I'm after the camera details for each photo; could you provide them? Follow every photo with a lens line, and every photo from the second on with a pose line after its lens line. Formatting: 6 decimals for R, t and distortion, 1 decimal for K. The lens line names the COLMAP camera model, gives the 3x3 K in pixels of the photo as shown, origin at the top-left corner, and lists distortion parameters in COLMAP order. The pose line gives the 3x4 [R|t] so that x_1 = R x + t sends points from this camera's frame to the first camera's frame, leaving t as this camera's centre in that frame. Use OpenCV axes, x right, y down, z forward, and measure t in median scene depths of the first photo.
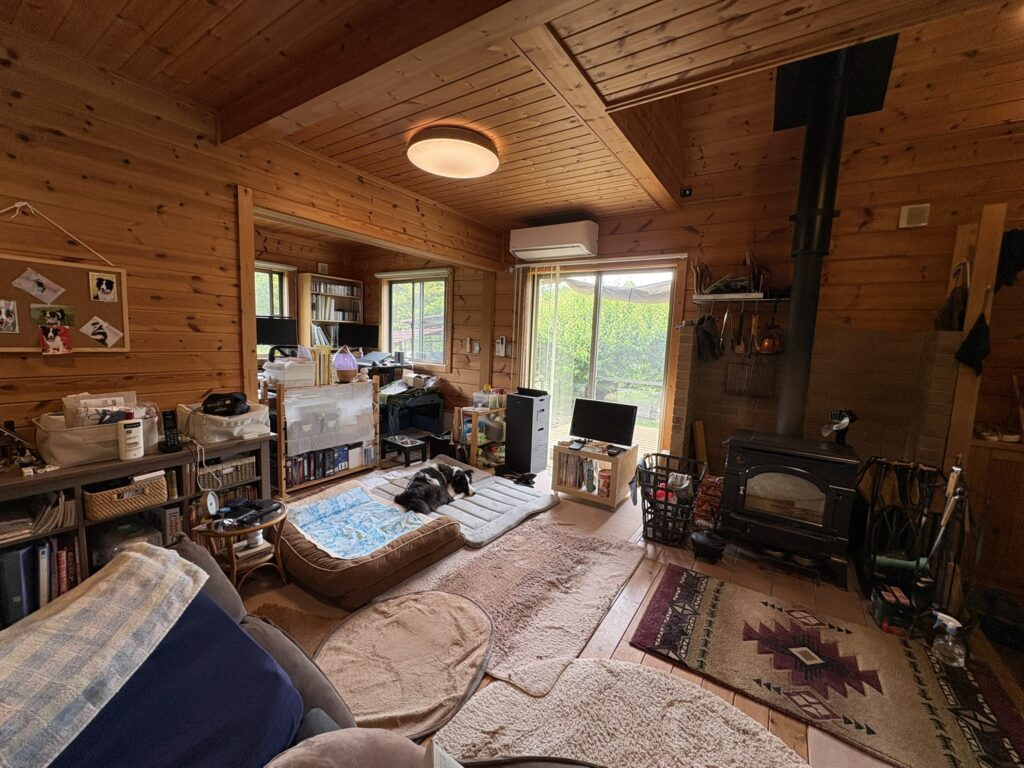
lens RADIAL K [[408.9, 0, 512.0], [0, 408.9, 382.4], [0, 0, 1]] dist [-0.000322, -0.000653]
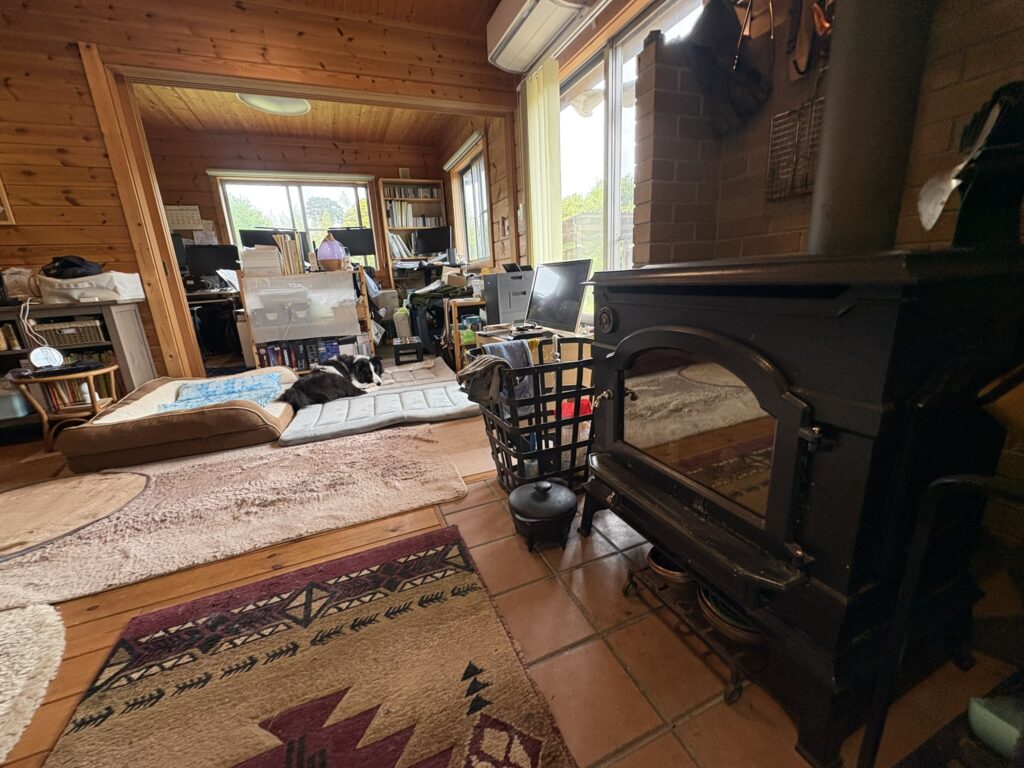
lens RADIAL K [[408.9, 0, 511.8], [0, 408.9, 383.5], [0, 0, 1]] dist [-0.000322, -0.000653]
pose [[0.831036, 0.056904, -0.553301, 0.603307], [0.024323, 0.990084, 0.138357, 0.165439], [0.555687, -0.128438, 0.821411, 0.536997]]
